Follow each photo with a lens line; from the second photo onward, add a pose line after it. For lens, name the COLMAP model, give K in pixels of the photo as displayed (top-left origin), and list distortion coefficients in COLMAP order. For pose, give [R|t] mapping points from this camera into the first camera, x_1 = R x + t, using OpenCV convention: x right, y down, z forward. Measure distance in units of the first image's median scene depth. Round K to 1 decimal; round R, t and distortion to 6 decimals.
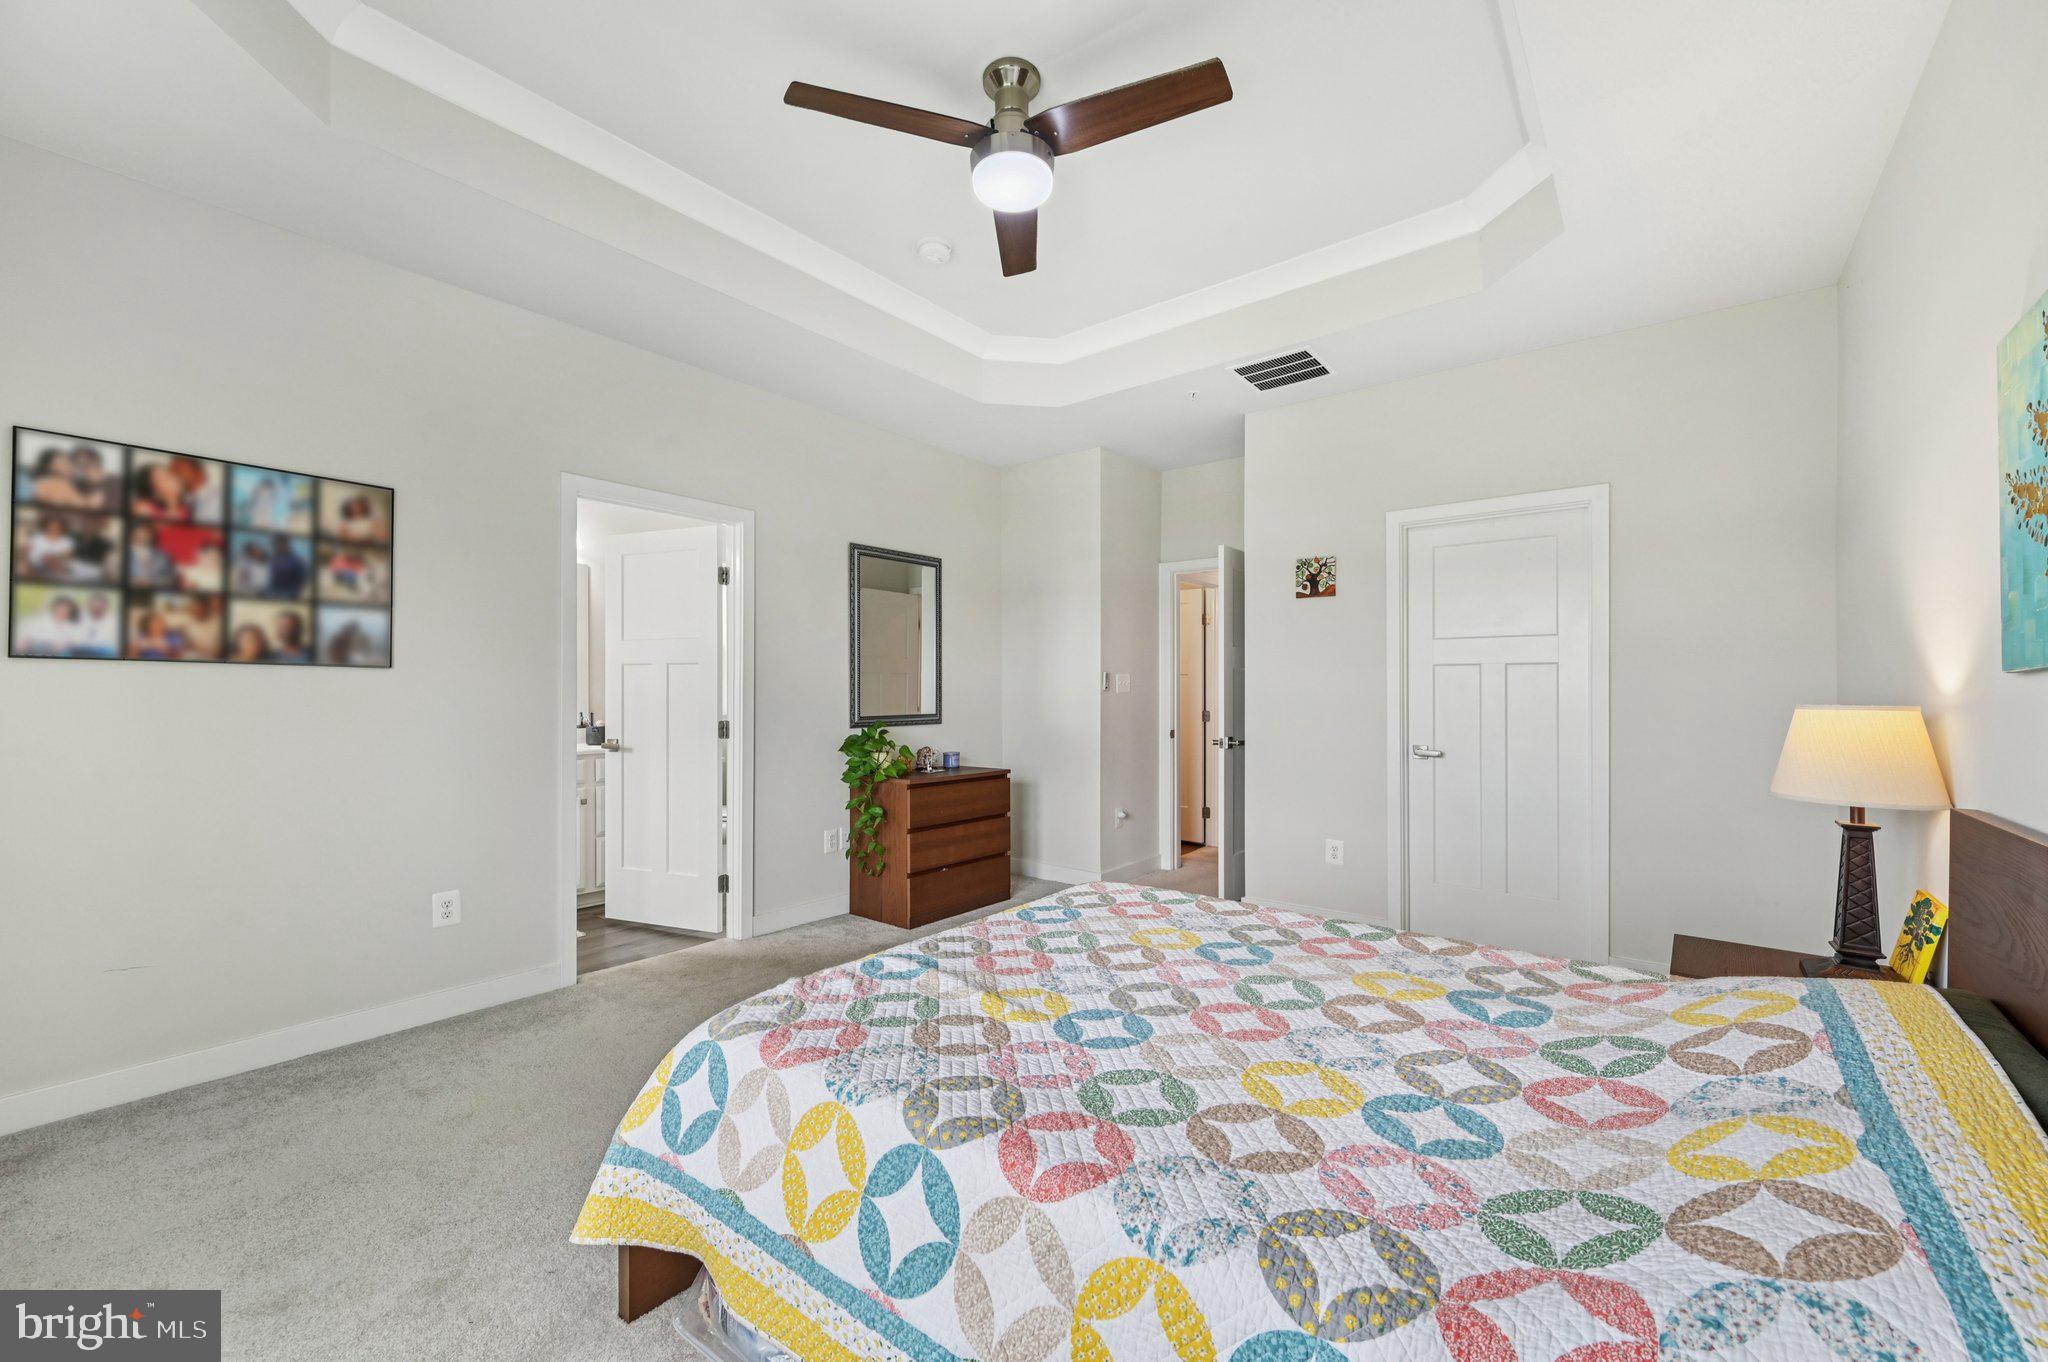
lens RADIAL K [[816.5, 0, 1033.8], [0, 816.5, 687.2], [0, 0, 1]] dist [-0.012273, -0.000064]
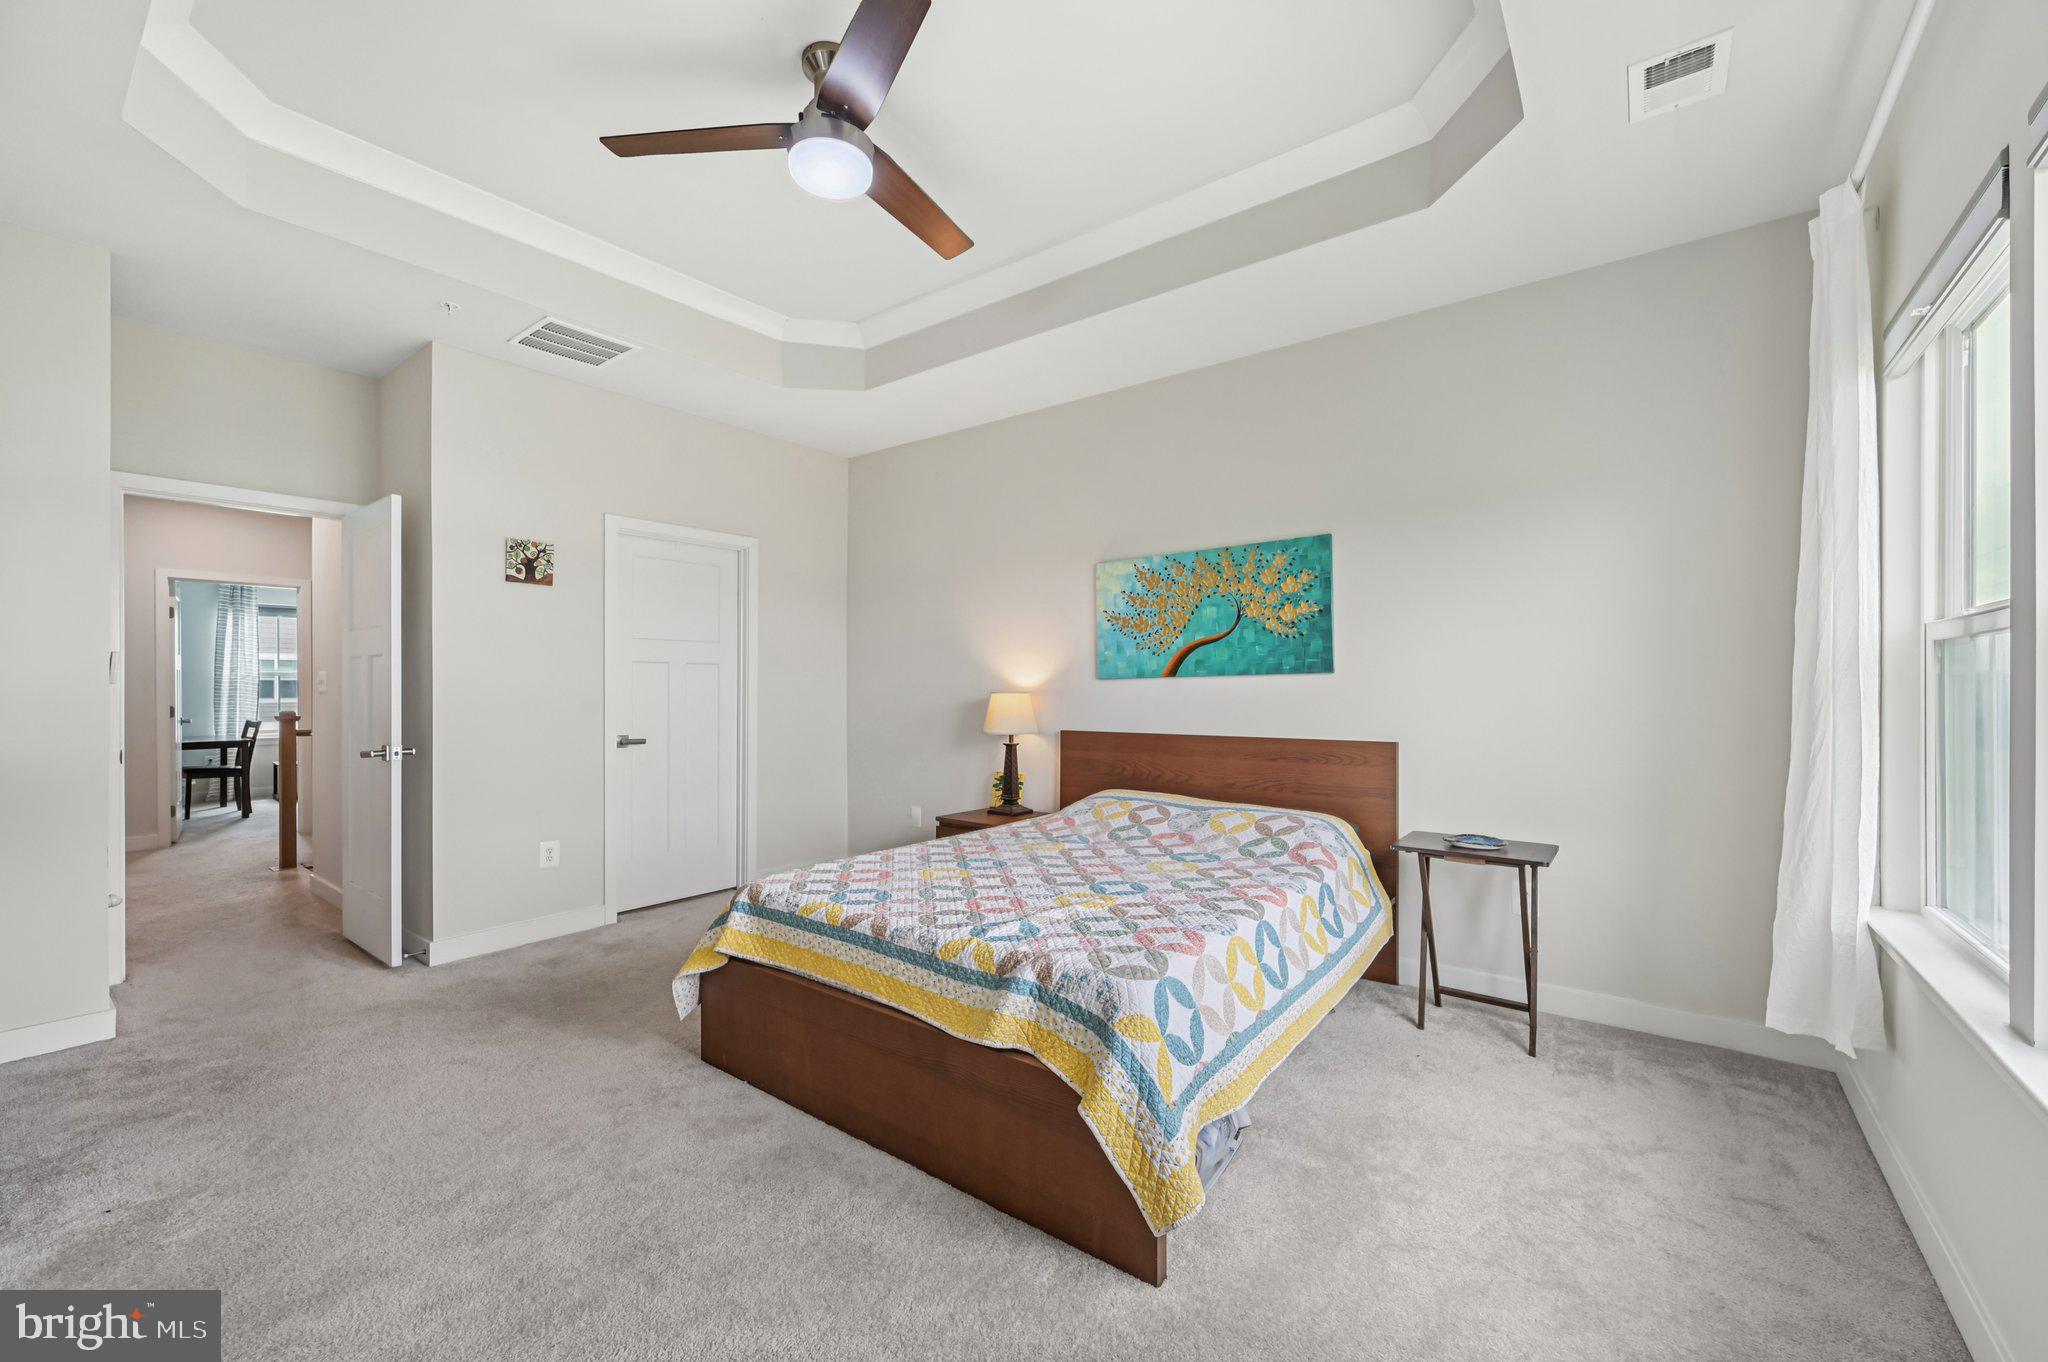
lens RADIAL K [[816.5, 0, 1033.8], [0, 816.5, 687.2], [0, 0, 1]] dist [-0.012273, -0.000064]
pose [[-0.021899, -0.001976, 0.999758, -0.594165], [-0.005965, 0.999981, 0.001846, 0.001650], [-0.999742, -0.005923, -0.021910, 0.455158]]
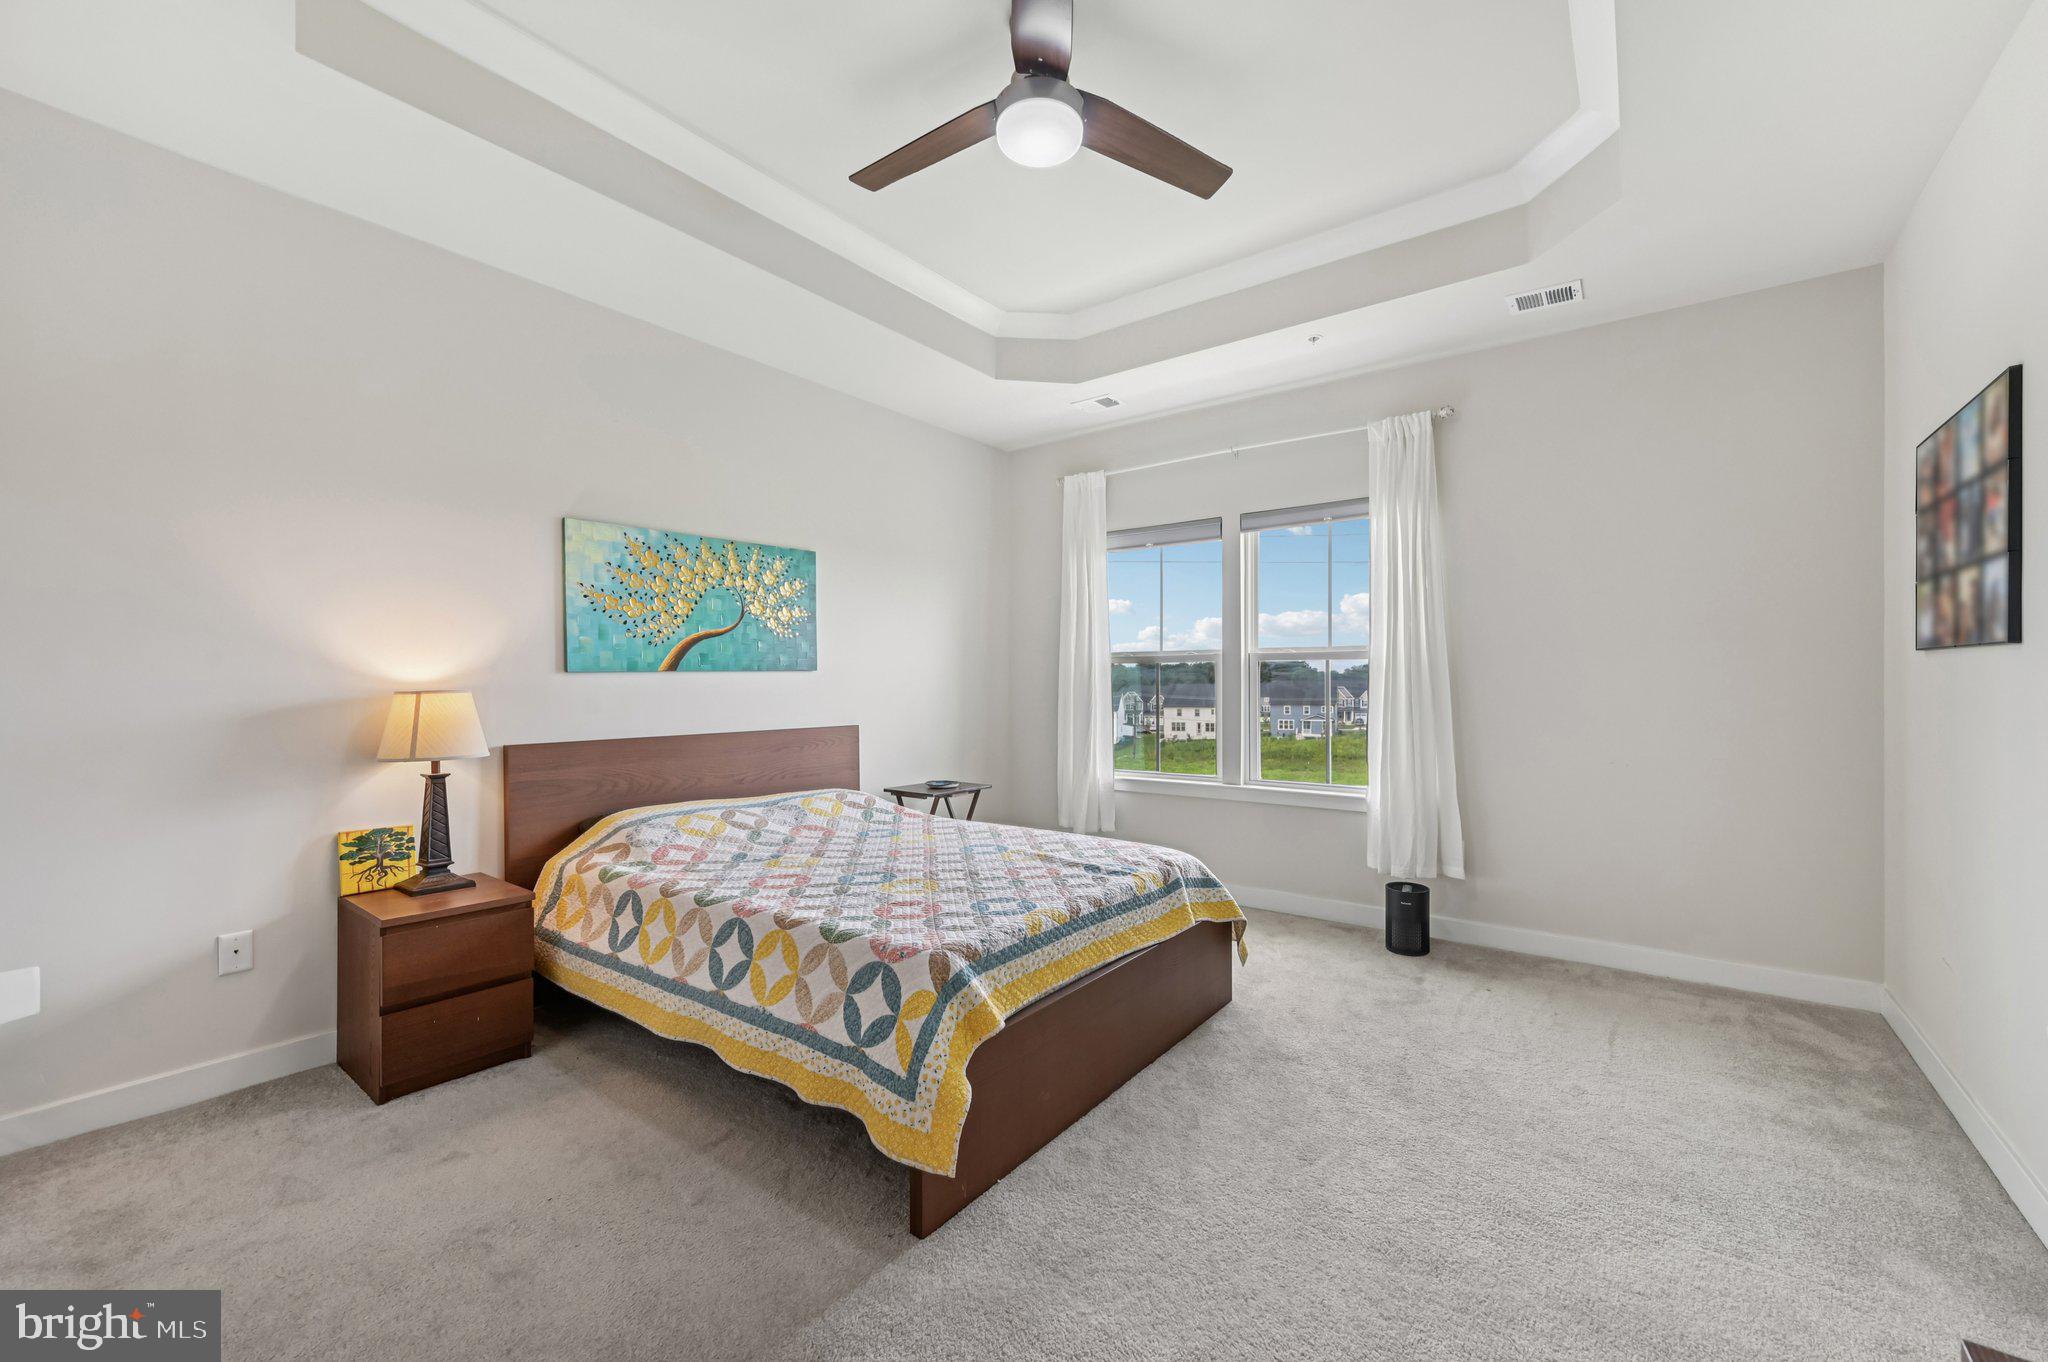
lens RADIAL K [[816.5, 0, 1033.8], [0, 816.5, 687.2], [0, 0, 1]] dist [-0.012273, -0.000064]
pose [[-0.999766, 0.002778, -0.021454, 0.005197], [0.002880, 0.999985, -0.004735, 0.012359], [0.021441, -0.004795, -0.999759, 1.129271]]
